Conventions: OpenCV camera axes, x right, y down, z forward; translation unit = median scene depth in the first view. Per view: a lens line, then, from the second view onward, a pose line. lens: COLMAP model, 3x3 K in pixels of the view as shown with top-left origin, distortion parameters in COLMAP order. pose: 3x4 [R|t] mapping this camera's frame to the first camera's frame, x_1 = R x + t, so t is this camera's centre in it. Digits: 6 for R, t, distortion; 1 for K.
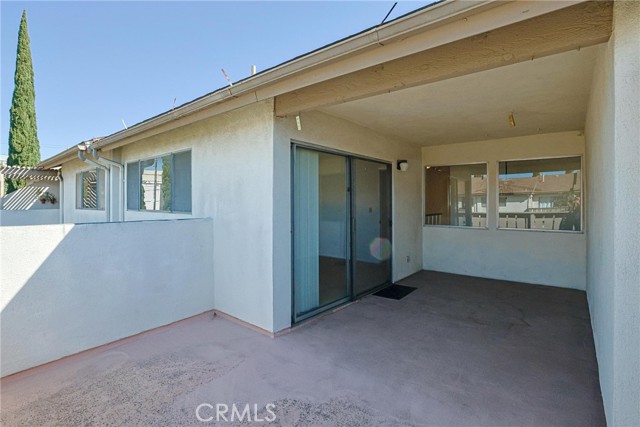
lens RADIAL K [[318.3, 0, 331.2], [0, 318.3, 200.8], [0, 0, 1]] dist [-0.035253, 0.009252]
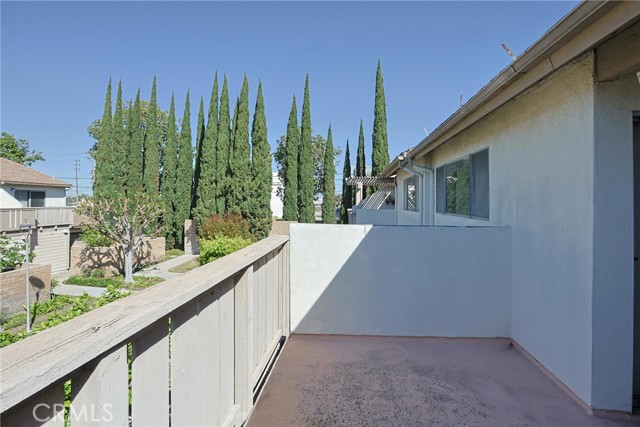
lens RADIAL K [[318.3, 0, 307.6], [0, 318.3, 197.9], [0, 0, 1]] dist [-0.035253, 0.009252]
pose [[0.510080, -0.003018, -0.860122, 0.063012], [-0.006612, 0.999951, -0.007429, -0.013348], [0.860102, 0.009477, 0.510034, 0.129055]]
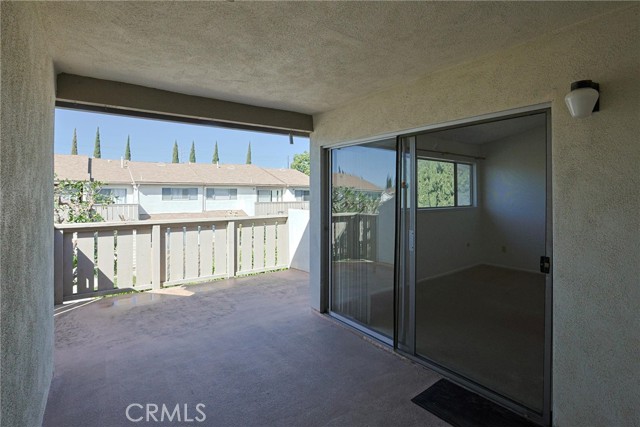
lens RADIAL K [[318.3, 0, 325.0], [0, 318.3, 196.1], [0, 0, 1]] dist [-0.035253, 0.009252]
pose [[-0.262636, 0.007371, -0.964867, 0.908055], [0.005934, 0.999964, 0.006024, -0.034222], [0.964877, -0.004143, -0.262670, 1.210775]]
